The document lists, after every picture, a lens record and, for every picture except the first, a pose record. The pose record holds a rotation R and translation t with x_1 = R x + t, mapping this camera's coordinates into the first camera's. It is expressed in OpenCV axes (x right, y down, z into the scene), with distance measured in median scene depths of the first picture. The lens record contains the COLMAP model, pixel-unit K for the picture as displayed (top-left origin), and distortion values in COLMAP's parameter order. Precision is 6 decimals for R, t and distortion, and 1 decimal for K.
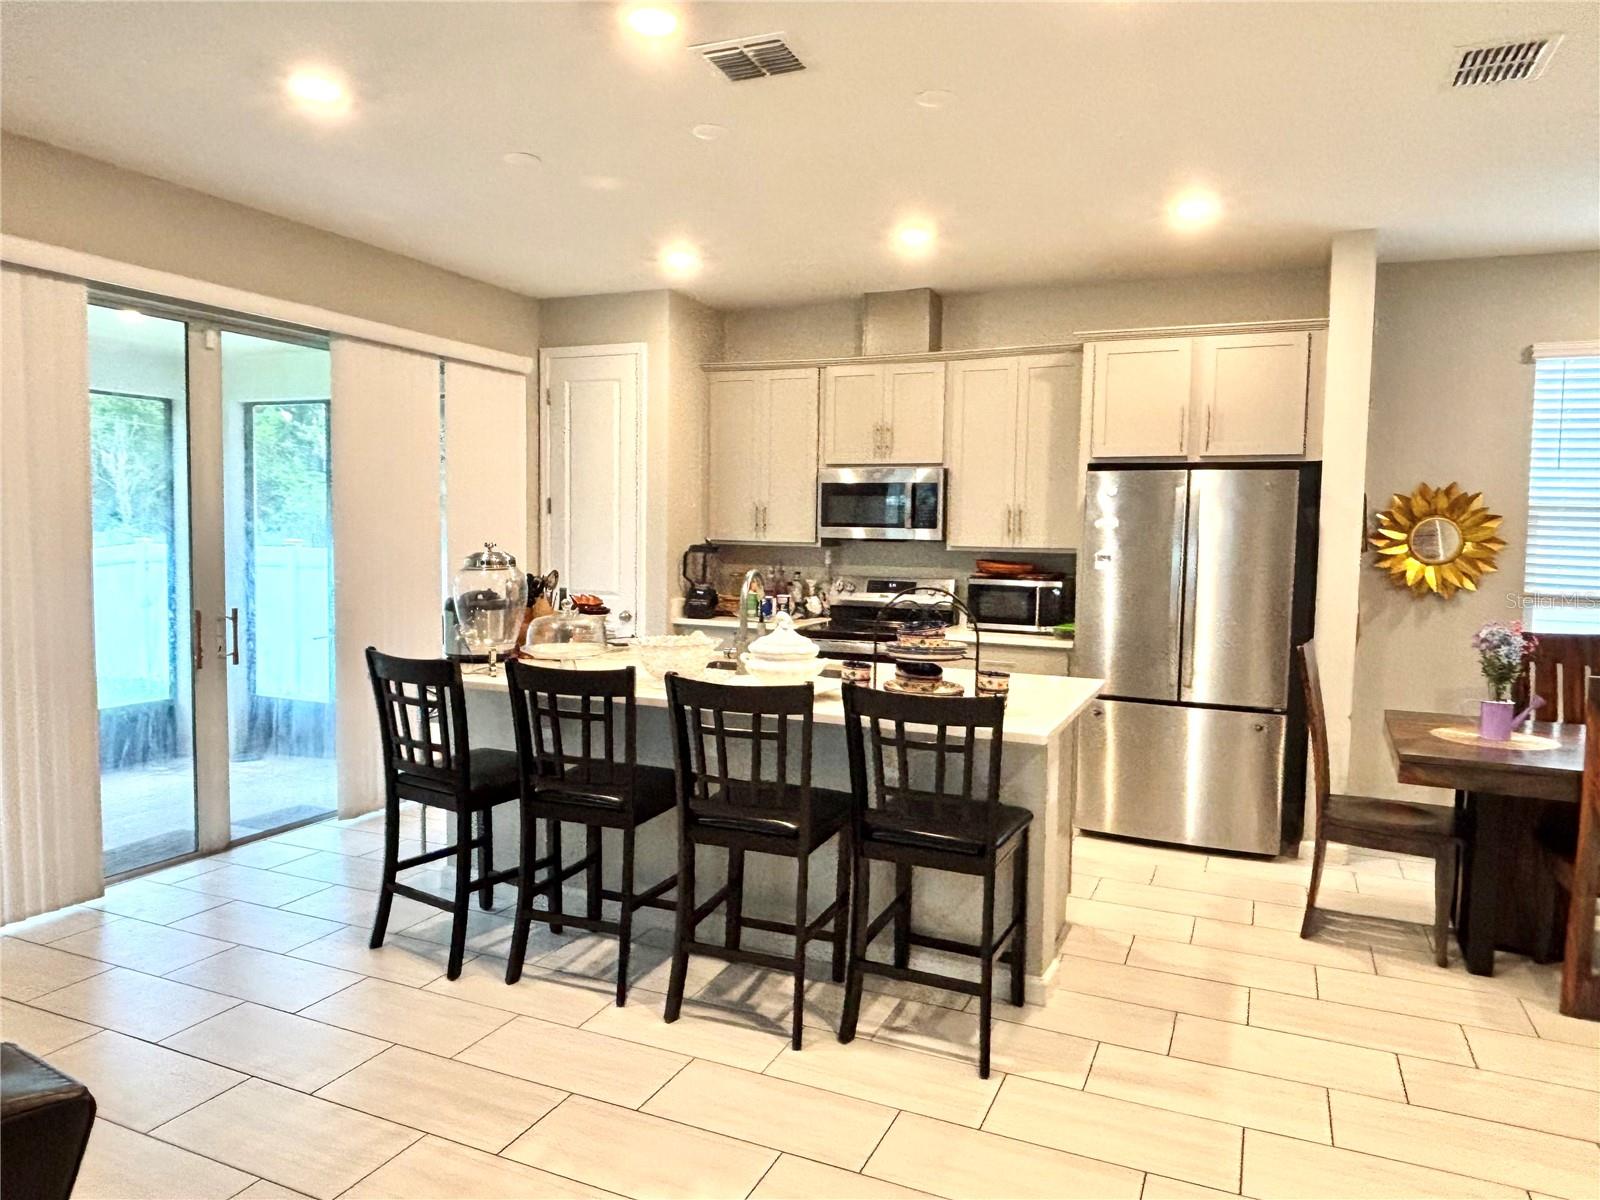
lens RADIAL K [[1029.2, 0, 802.2], [0, 1029.2, 602.7], [0, 0, 1]] dist [0.031901, -0.035043]
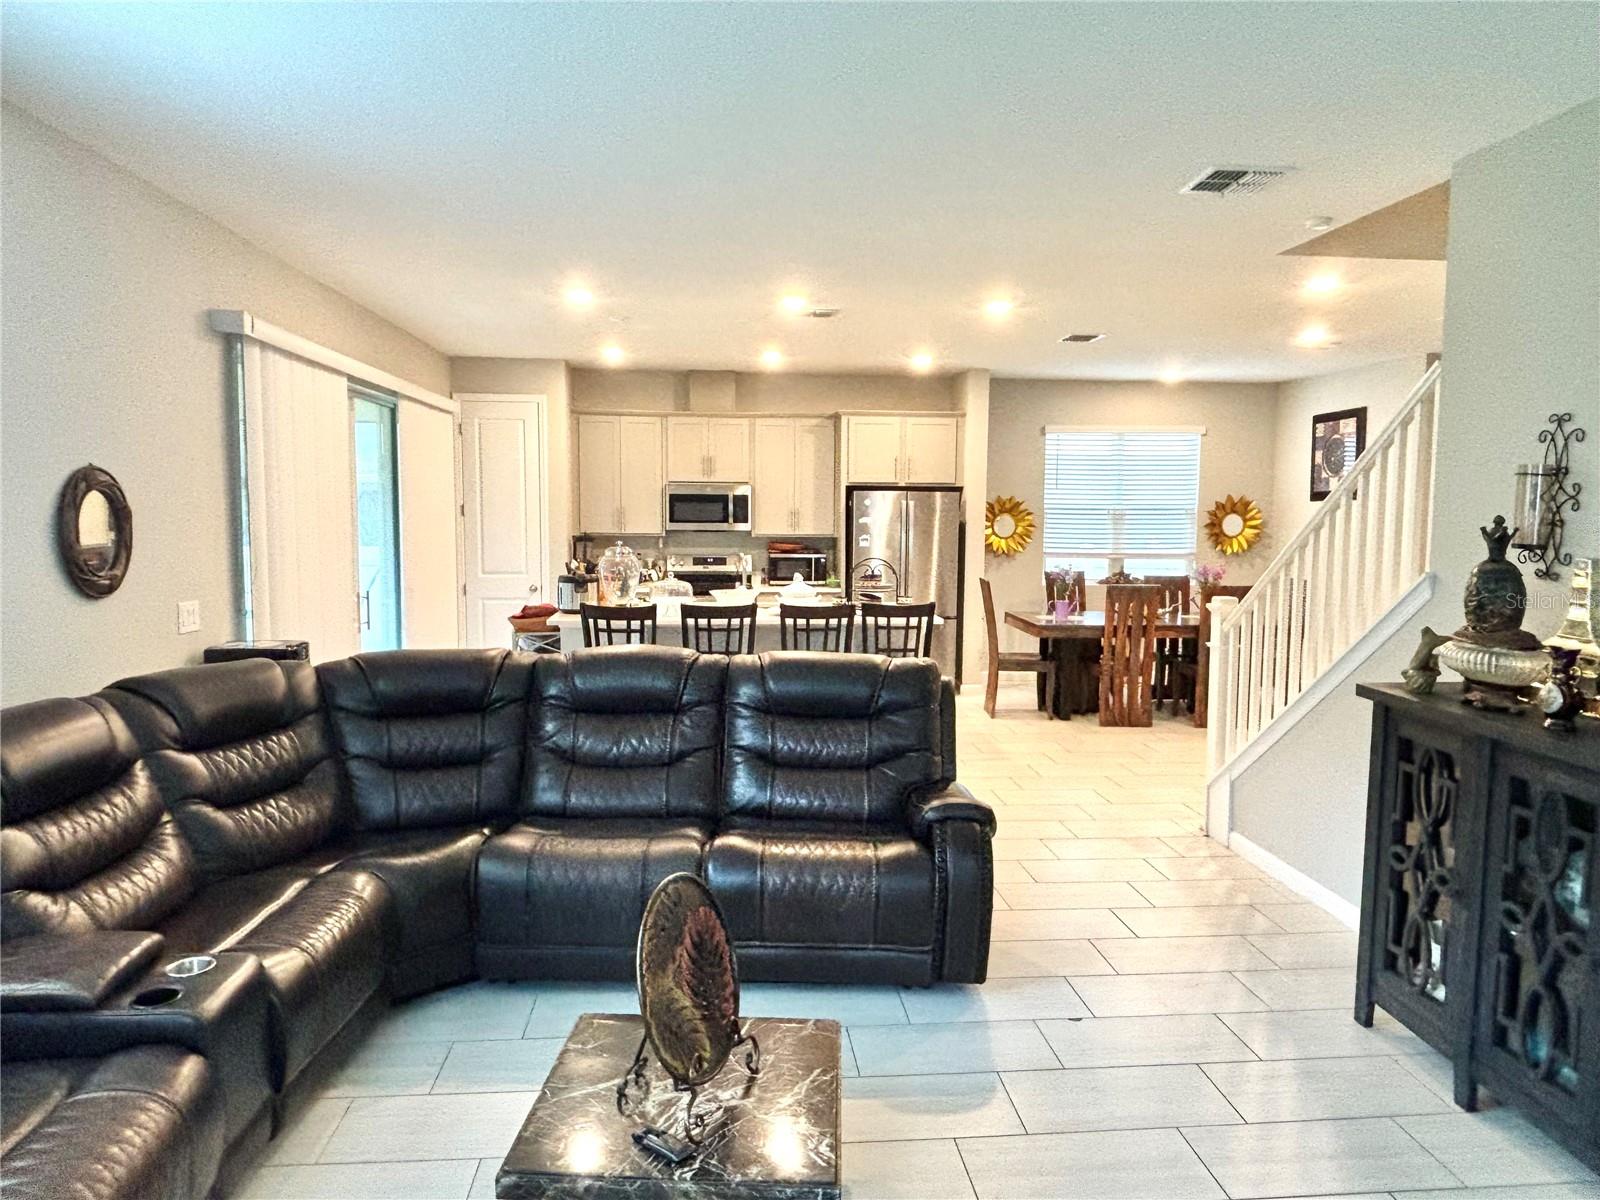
lens RADIAL K [[1029.2, 0, 783.9], [0, 1029.2, 600.0], [0, 0, 1]] dist [0.031901, -0.035043]
pose [[0.882191, -0.053256, 0.467870, -0.612486], [0.043558, 0.998553, 0.031531, -0.001469], [-0.468873, -0.007437, 0.883234, -0.462144]]
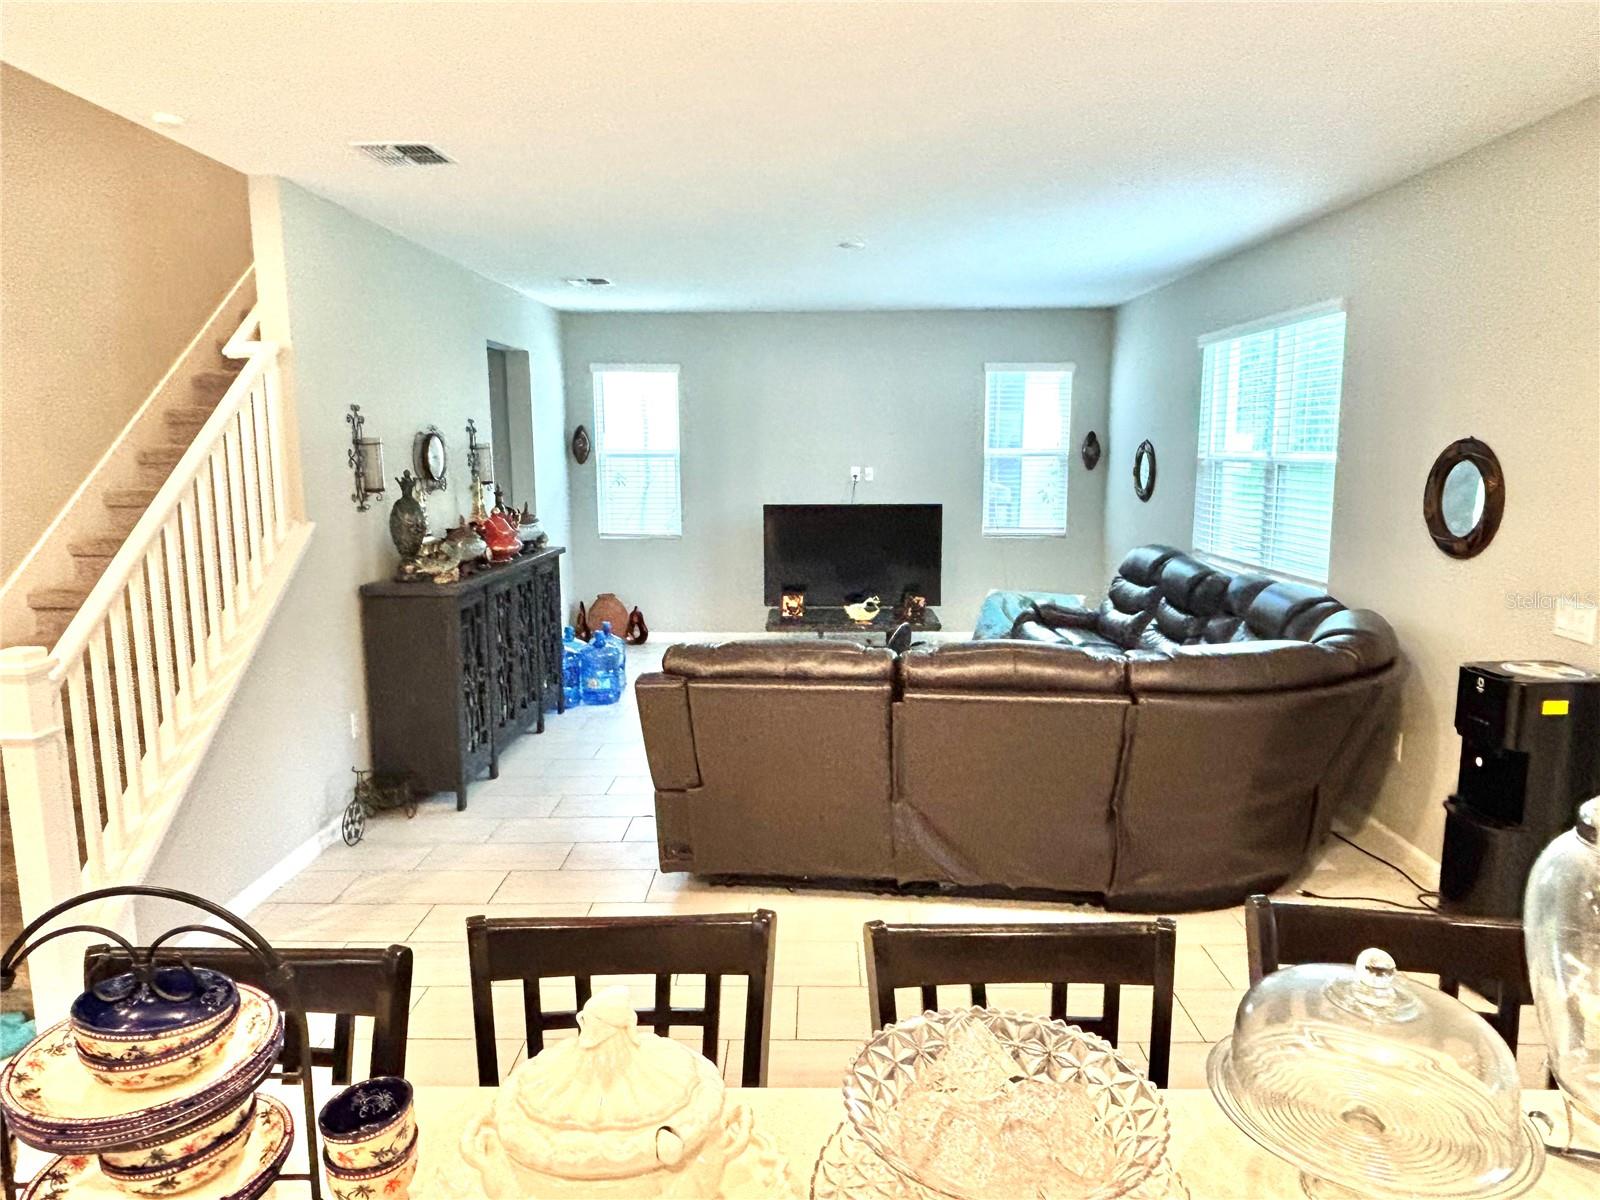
lens RADIAL K [[1029.2, 0, 799.9], [0, 1029.2, 604.9], [0, 0, 1]] dist [0.031901, -0.035043]
pose [[-0.919016, 0.050120, -0.391021, 0.028153], [-0.042699, 0.973394, 0.225122, -0.114055], [0.391901, 0.223587, -0.892425, 0.802855]]
